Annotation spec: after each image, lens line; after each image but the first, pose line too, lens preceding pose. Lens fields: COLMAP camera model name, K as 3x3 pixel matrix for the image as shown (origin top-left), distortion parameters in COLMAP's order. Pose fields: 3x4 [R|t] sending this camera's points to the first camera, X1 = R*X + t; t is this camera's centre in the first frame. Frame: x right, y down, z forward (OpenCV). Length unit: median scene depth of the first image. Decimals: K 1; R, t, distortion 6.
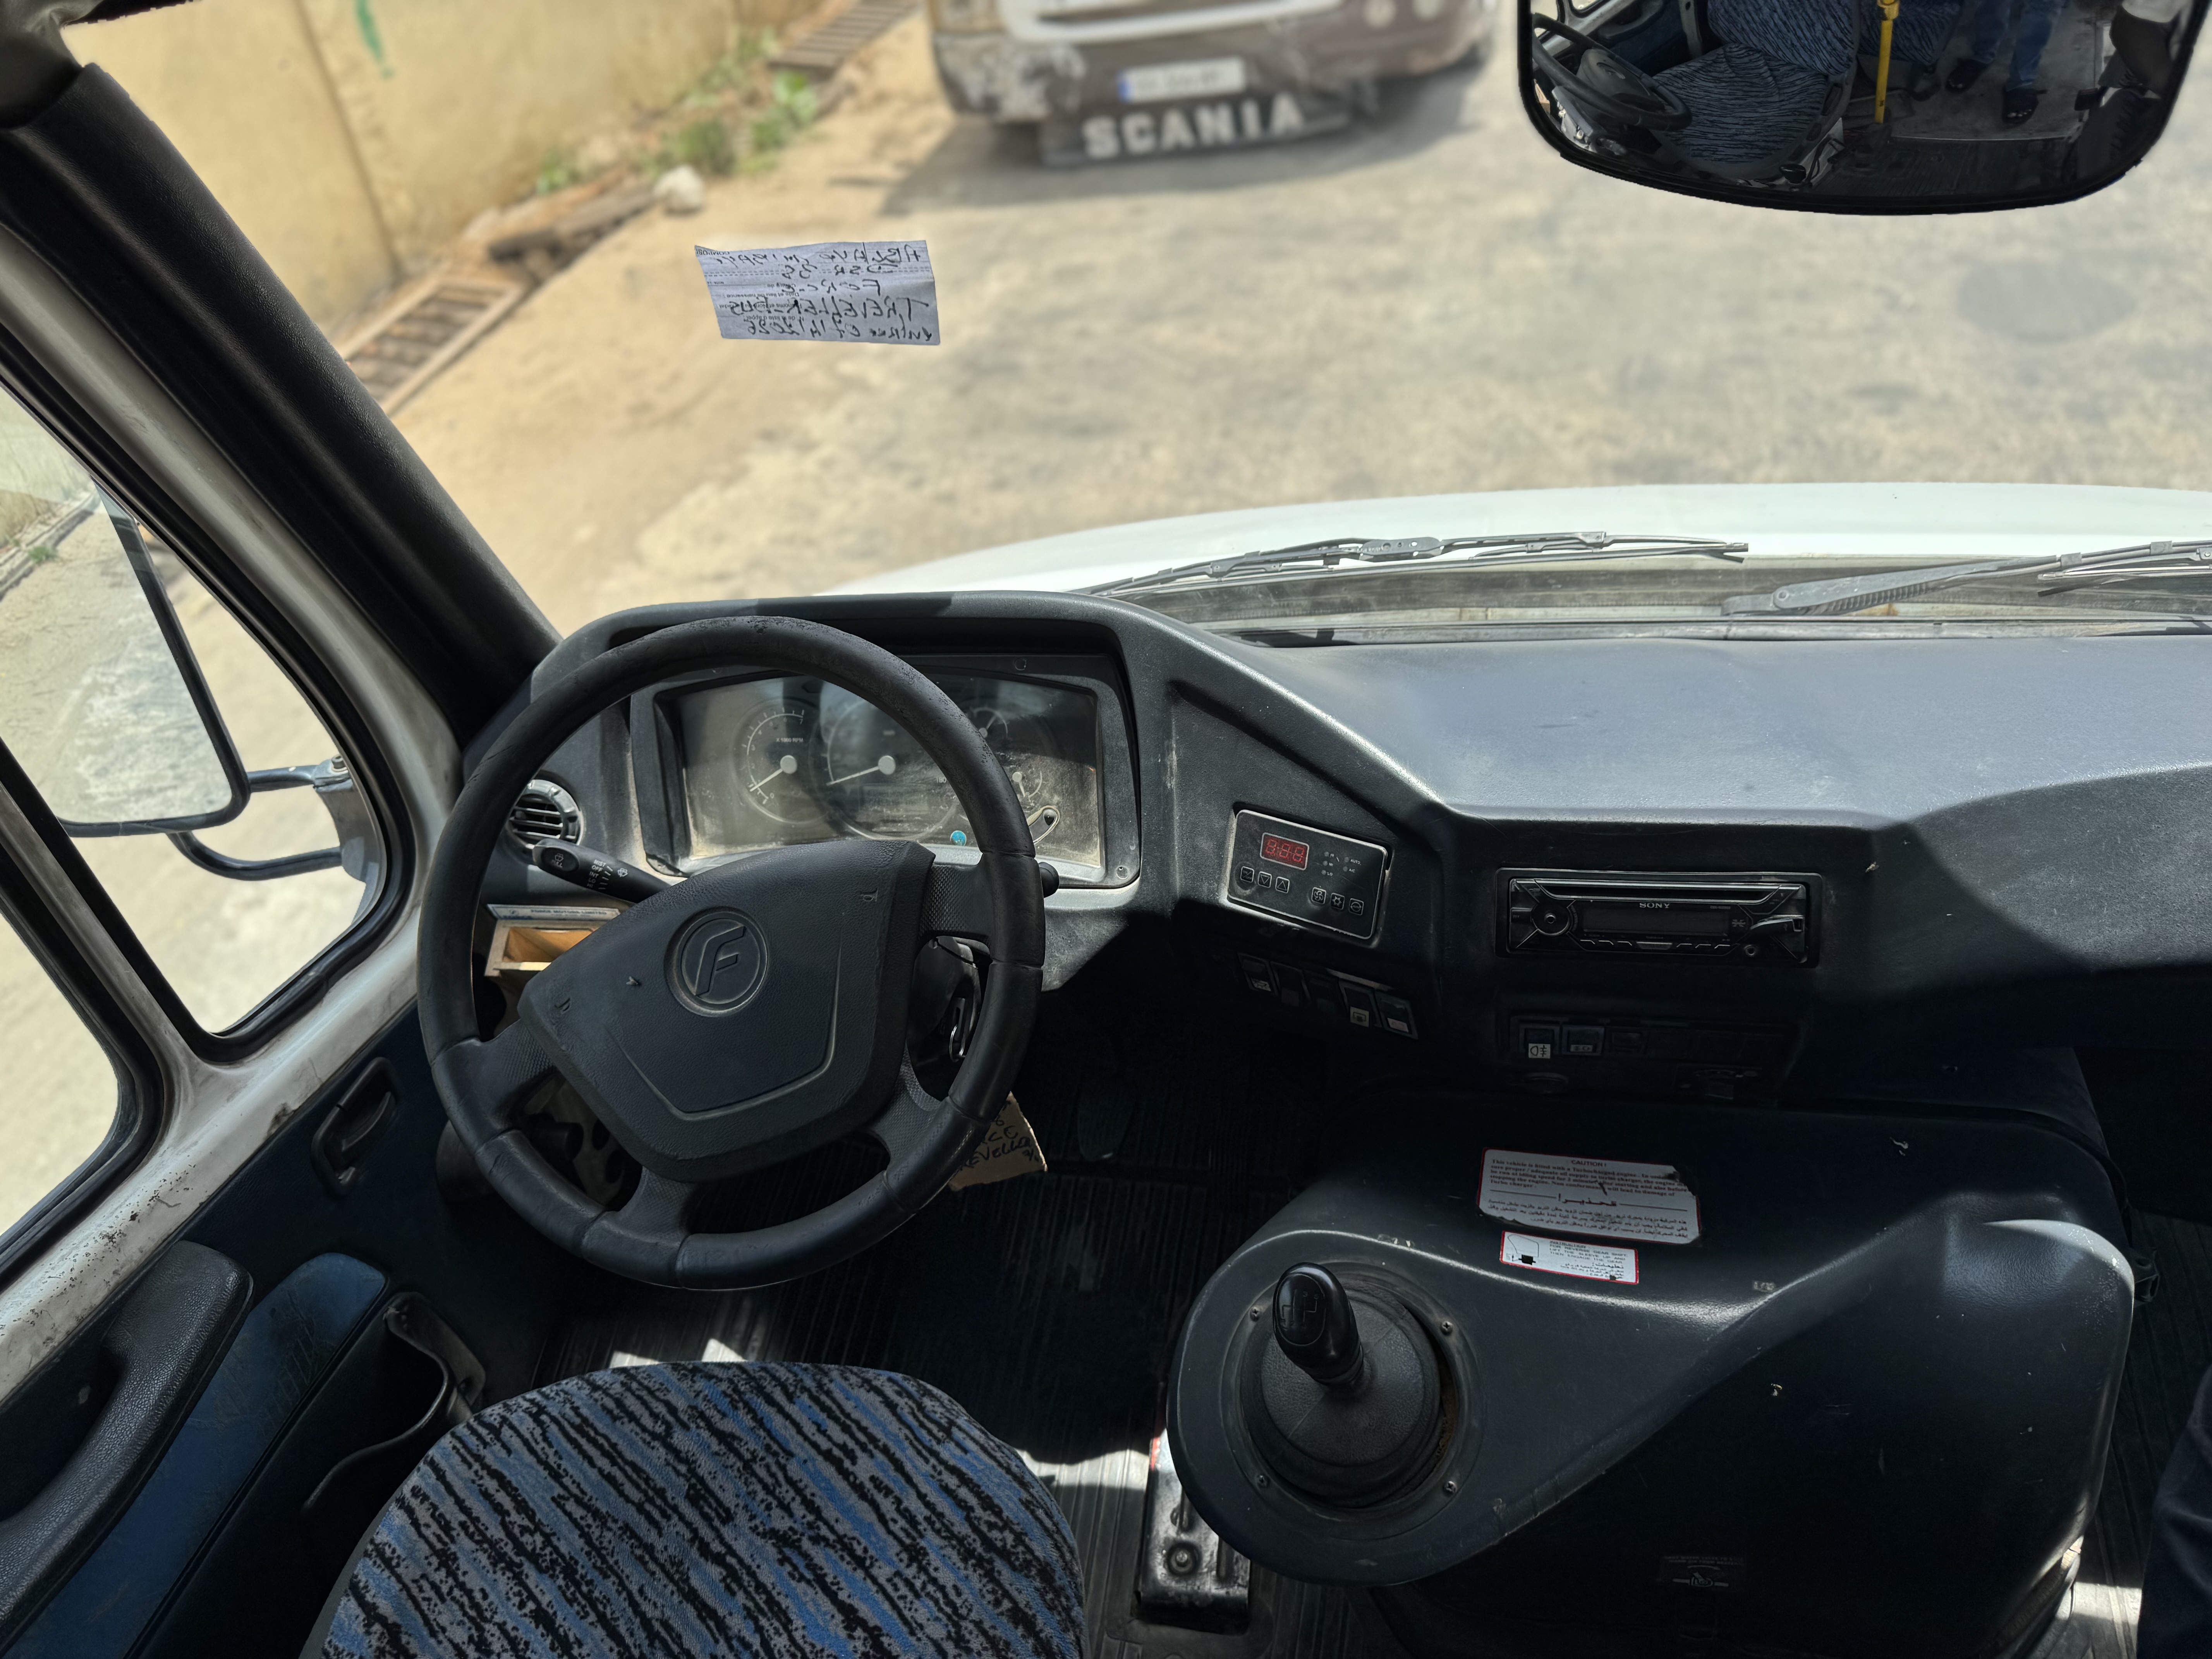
lens RADIAL K [[1533.5, 0, 1126.1], [0, 1533.5, 829.8], [0, 0, 1]] dist [0.088741, -0.091978]
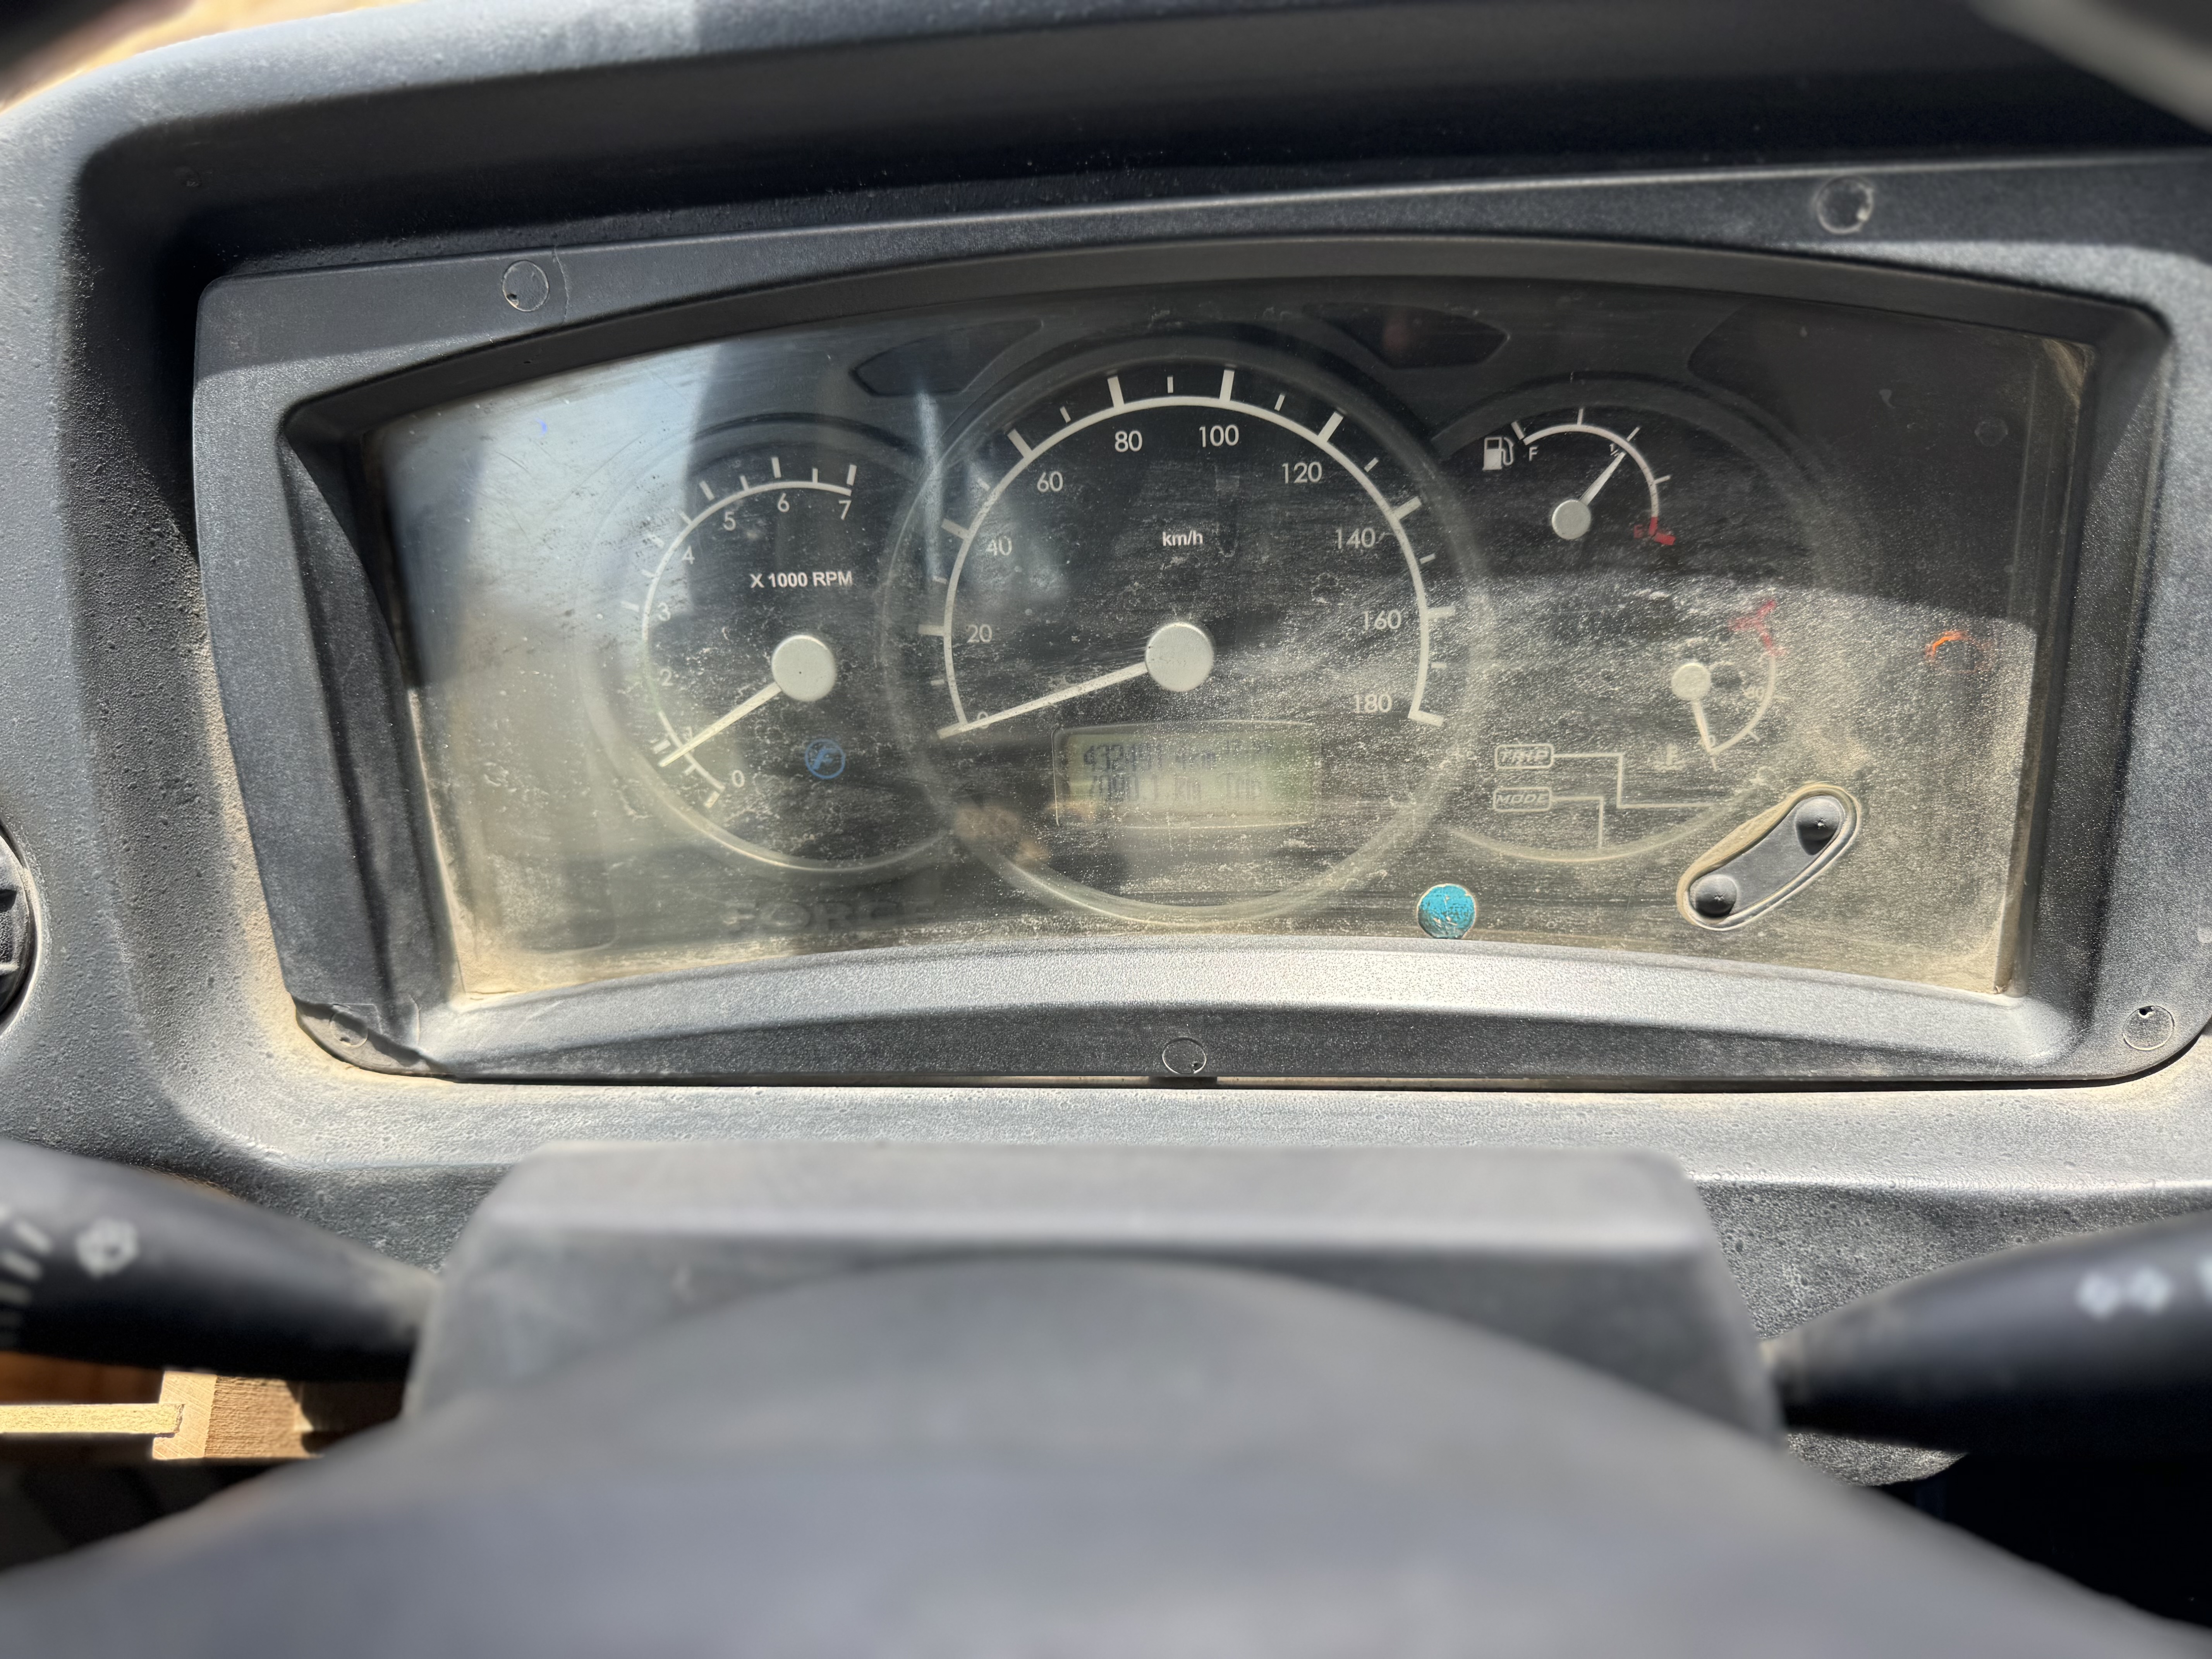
lens RADIAL K [[1533.5, 0, 1083.9], [0, 1533.5, 828.7], [0, 0, 1]] dist [0.088741, -0.091978]
pose [[0.990758, -0.044301, 0.128206, -0.205187], [0.038187, 0.998031, 0.049759, -0.025110], [-0.130158, -0.044404, 0.990499, 0.711000]]
